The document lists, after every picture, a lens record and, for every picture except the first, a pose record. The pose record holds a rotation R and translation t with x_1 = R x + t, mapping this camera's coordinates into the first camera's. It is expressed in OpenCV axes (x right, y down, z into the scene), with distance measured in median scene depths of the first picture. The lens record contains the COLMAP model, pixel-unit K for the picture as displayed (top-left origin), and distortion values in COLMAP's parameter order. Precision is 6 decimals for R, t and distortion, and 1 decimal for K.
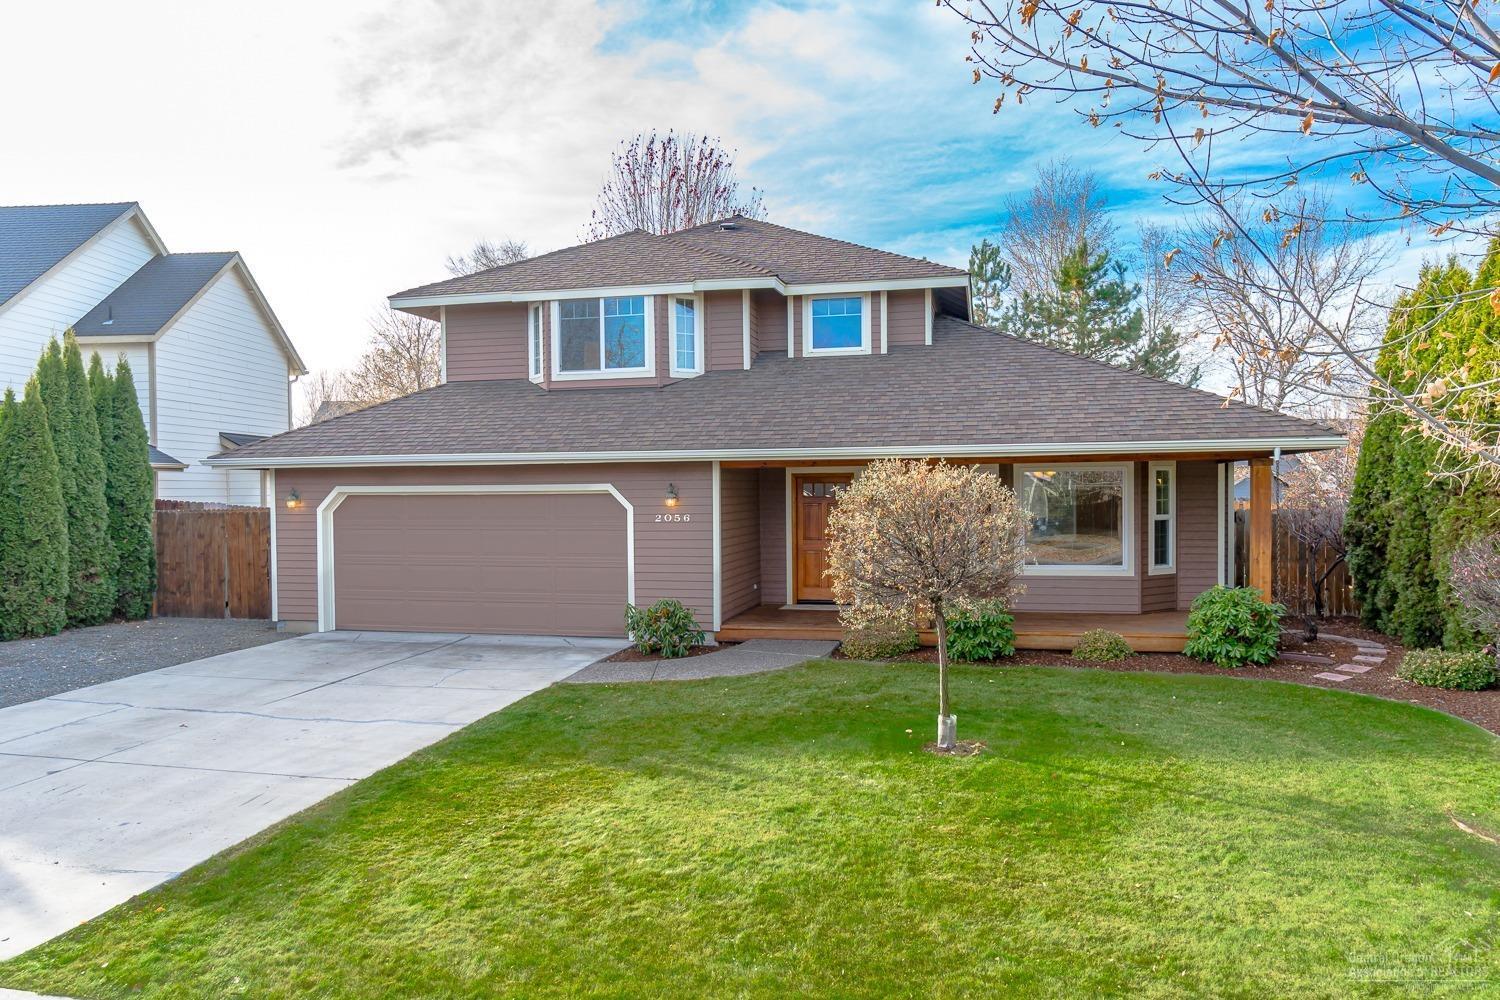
lens RADIAL K [[1026.7, 0, 751.9], [0, 1026.7, 502.5], [0, 0, 1]] dist [-0.009415, -0.000764]
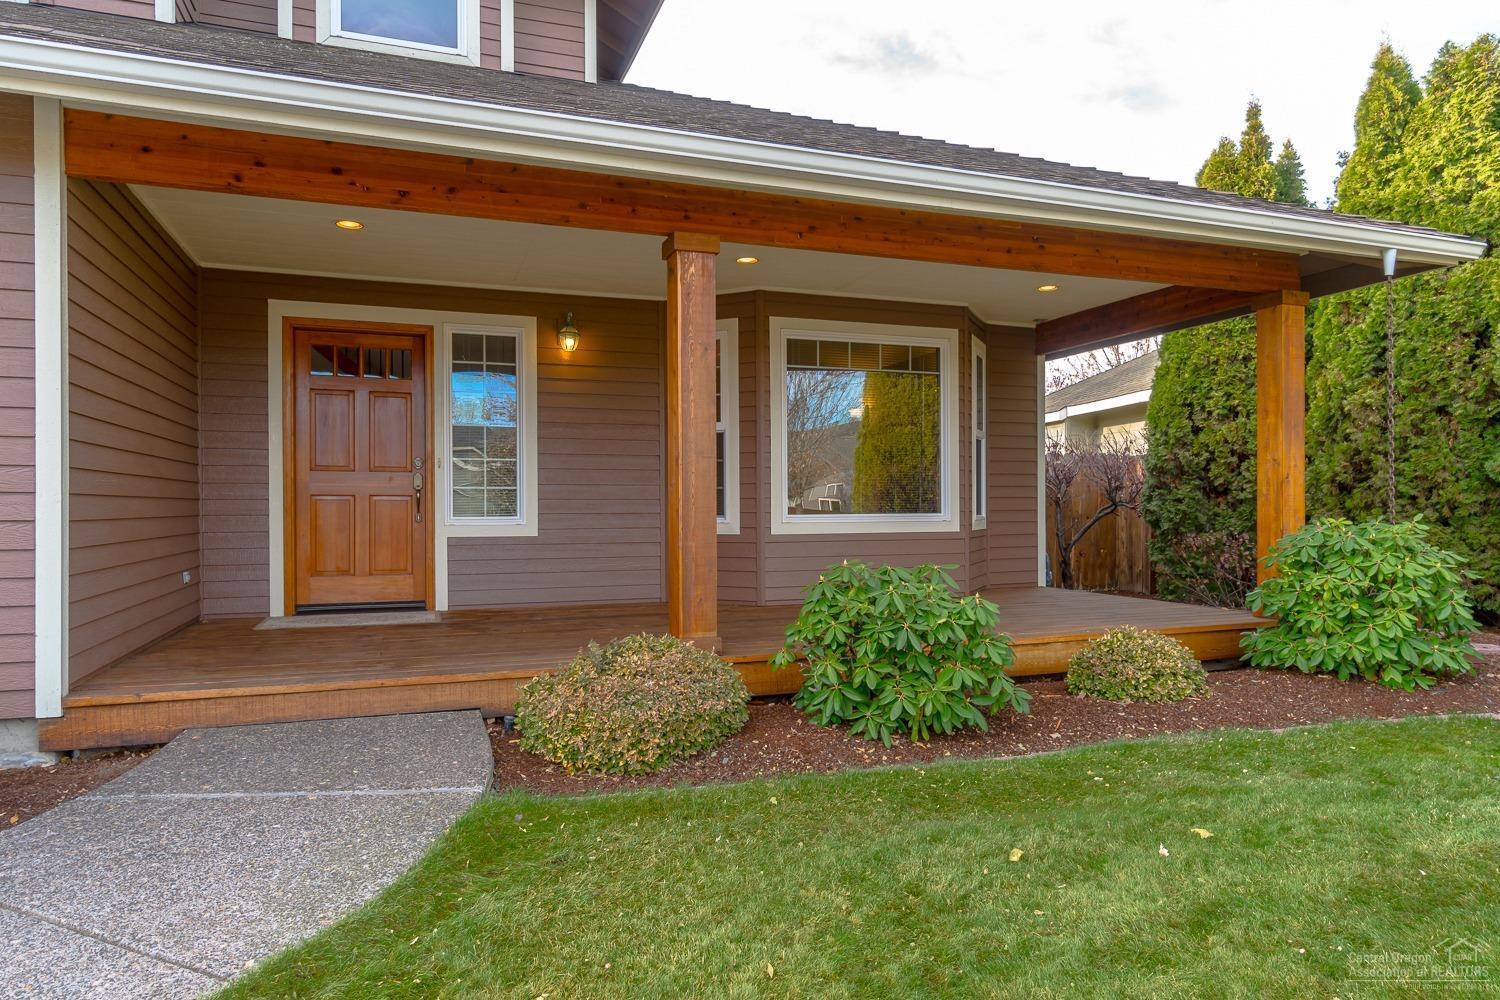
lens RADIAL K [[926.8, 0, 751.0], [0, 926.8, 507.8], [0, 0, 1]] dist [-0.002699, 0.000240]
pose [[0.840520, 0.004140, 0.541764, -0.007512], [0.001002, 0.999957, -0.009196, 0.059927], [-0.541779, 0.008272, 0.840480, 0.590768]]
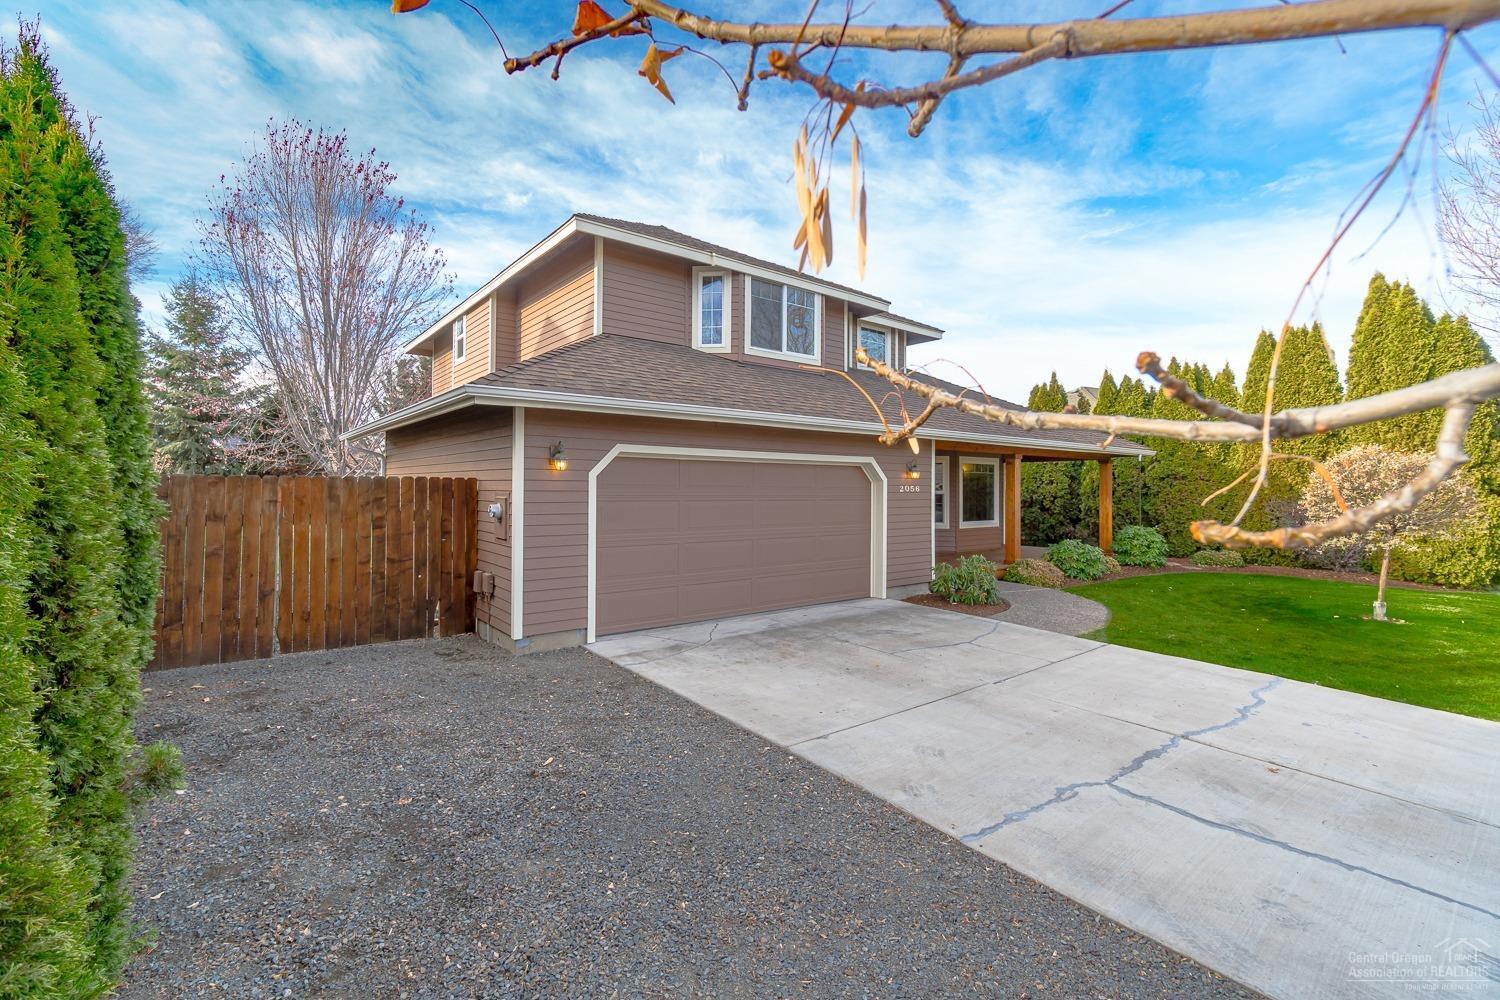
lens RADIAL K [[651.8, 0, 748.0], [0, 651.8, 476.5], [0, 0, 1]] dist [0.001376, 0.000026]
pose [[0.633892, 0.024044, 0.773048, -0.687299], [-0.005883, 0.999638, -0.026267, 0.019342], [-0.773399, 0.012103, 0.633804, 0.593954]]
